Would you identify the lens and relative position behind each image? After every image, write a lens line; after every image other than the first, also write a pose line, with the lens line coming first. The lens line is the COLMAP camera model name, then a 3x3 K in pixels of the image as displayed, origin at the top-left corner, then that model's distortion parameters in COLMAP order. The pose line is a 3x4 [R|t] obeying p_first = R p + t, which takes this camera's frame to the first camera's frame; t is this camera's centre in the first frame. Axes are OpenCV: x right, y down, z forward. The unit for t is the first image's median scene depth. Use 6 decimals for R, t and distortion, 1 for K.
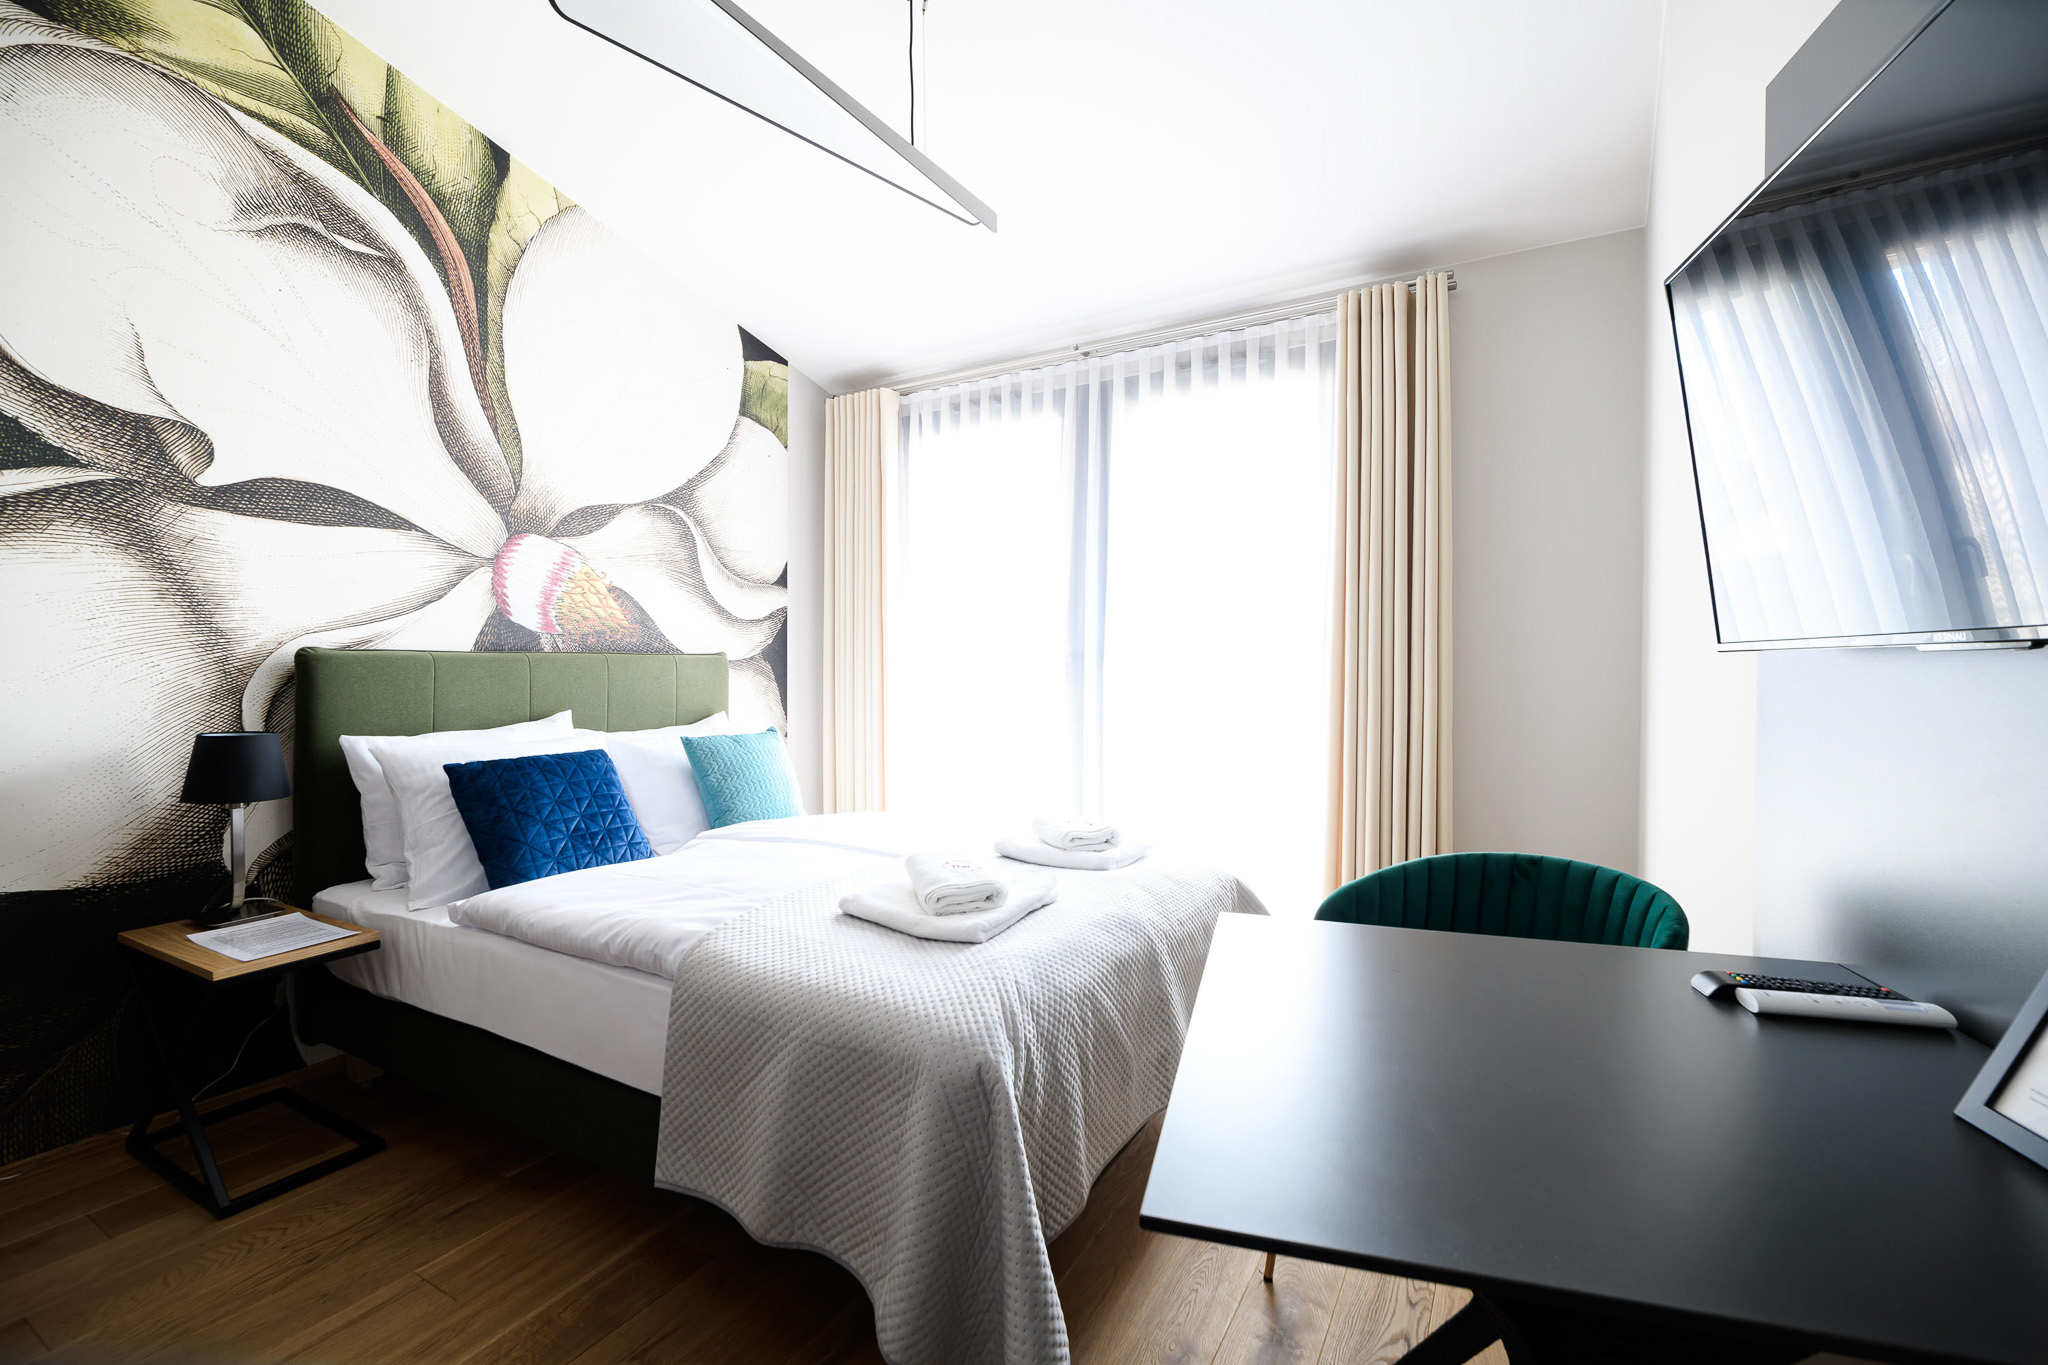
lens RADIAL K [[895.1, 0, 1022.9], [0, 895.1, 672.1], [0, 0, 1]] dist [-0.007868, -0.000895]
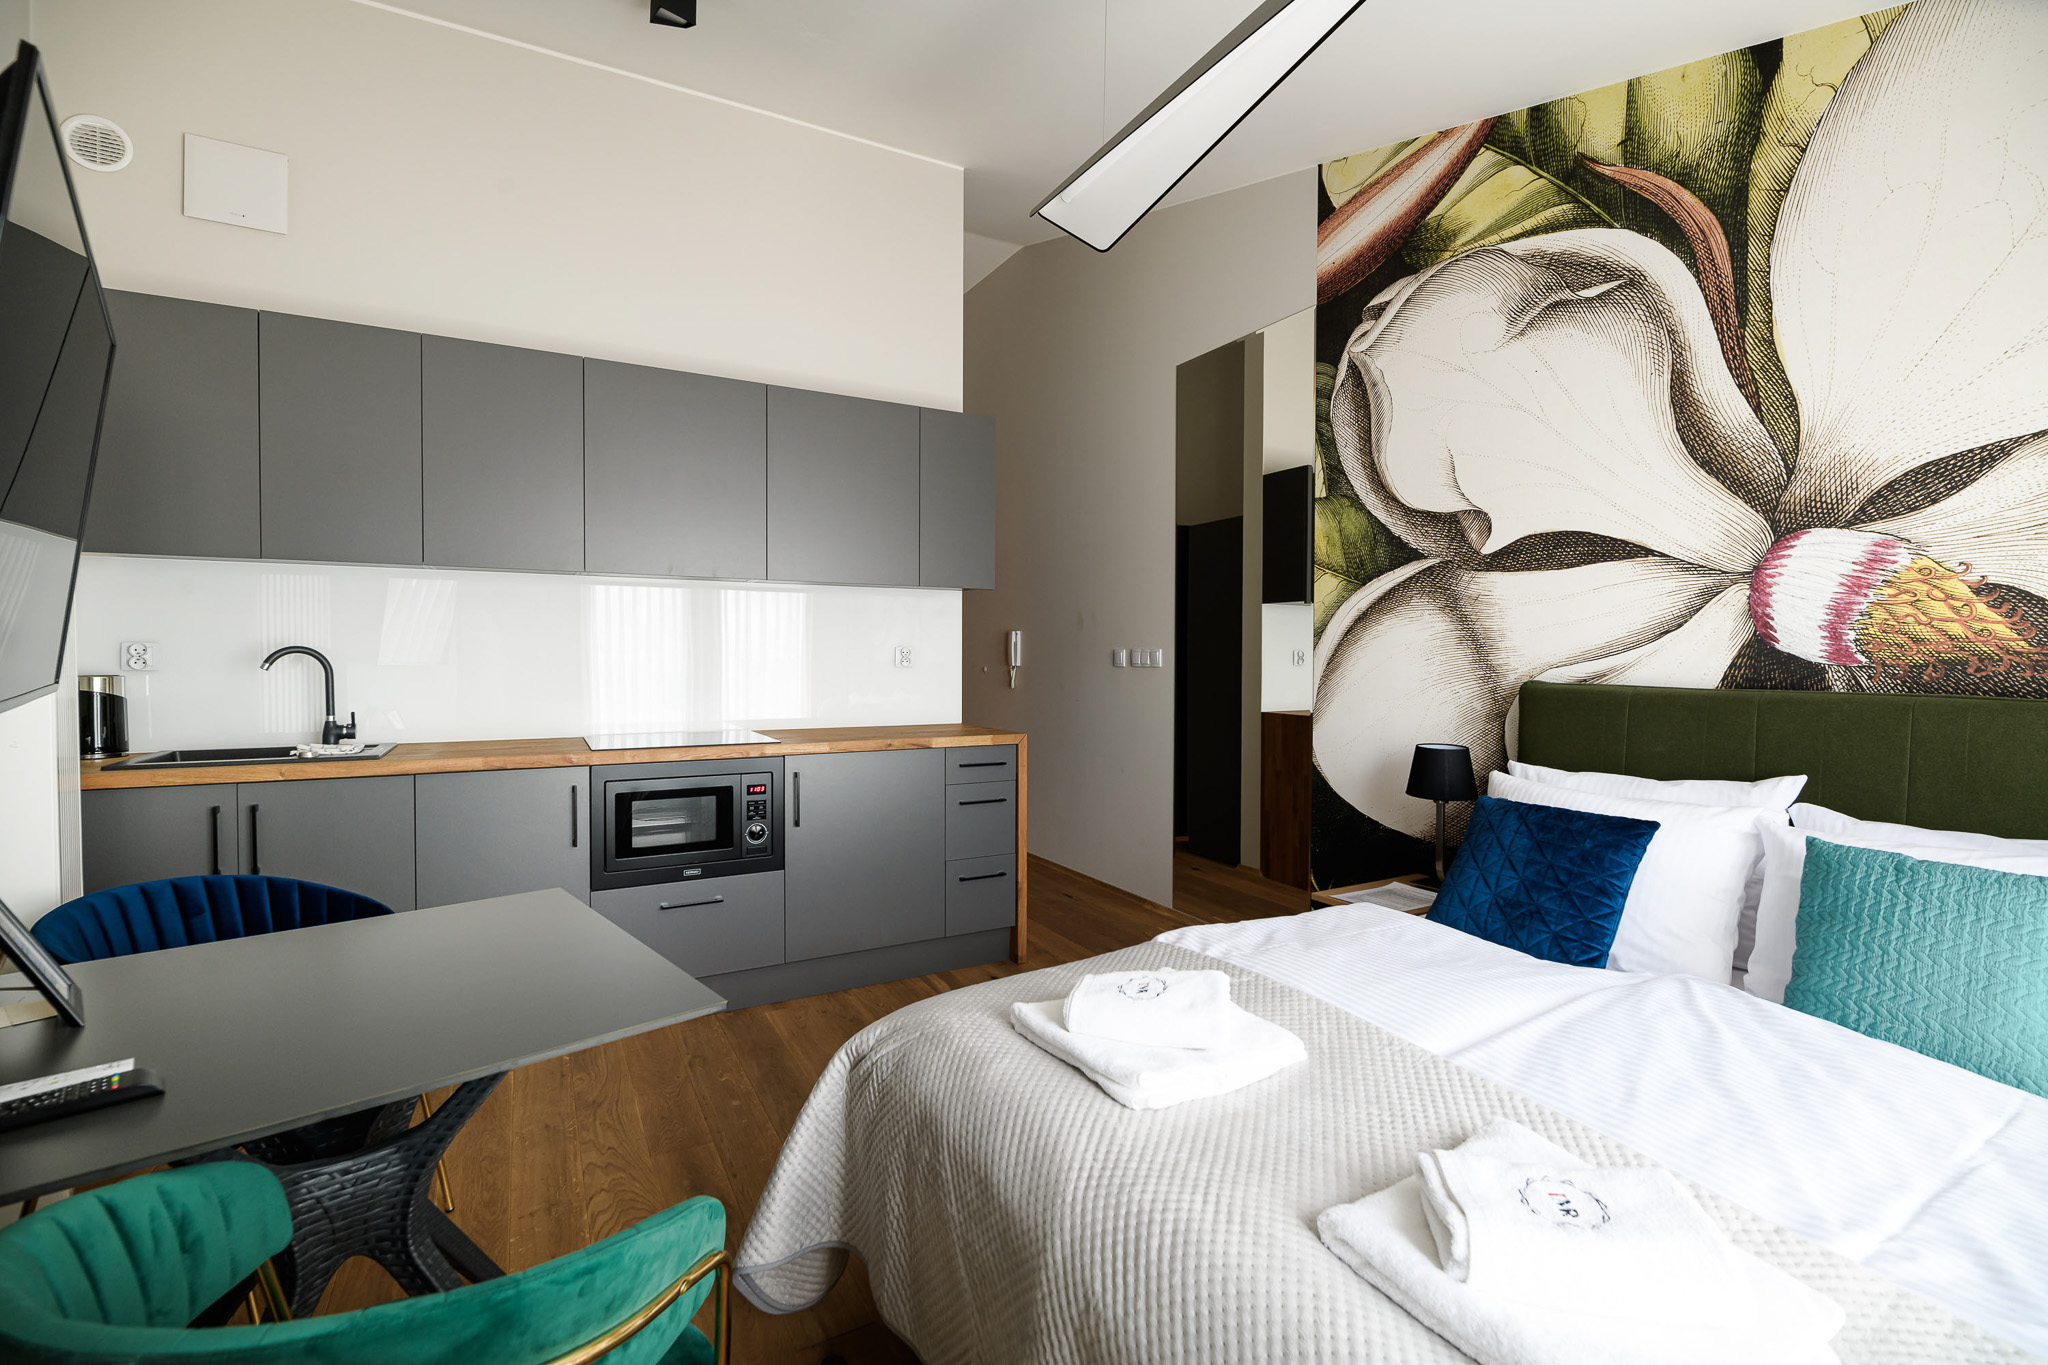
lens RADIAL K [[895.1, 0, 1023.4], [0, 895.1, 673.1], [0, 0, 1]] dist [-0.007868, -0.000895]
pose [[-0.512031, 0.010071, -0.858908, 0.422020], [-0.020979, 0.999486, 0.024226, -0.043342], [0.858711, 0.030423, -0.511557, 0.863472]]
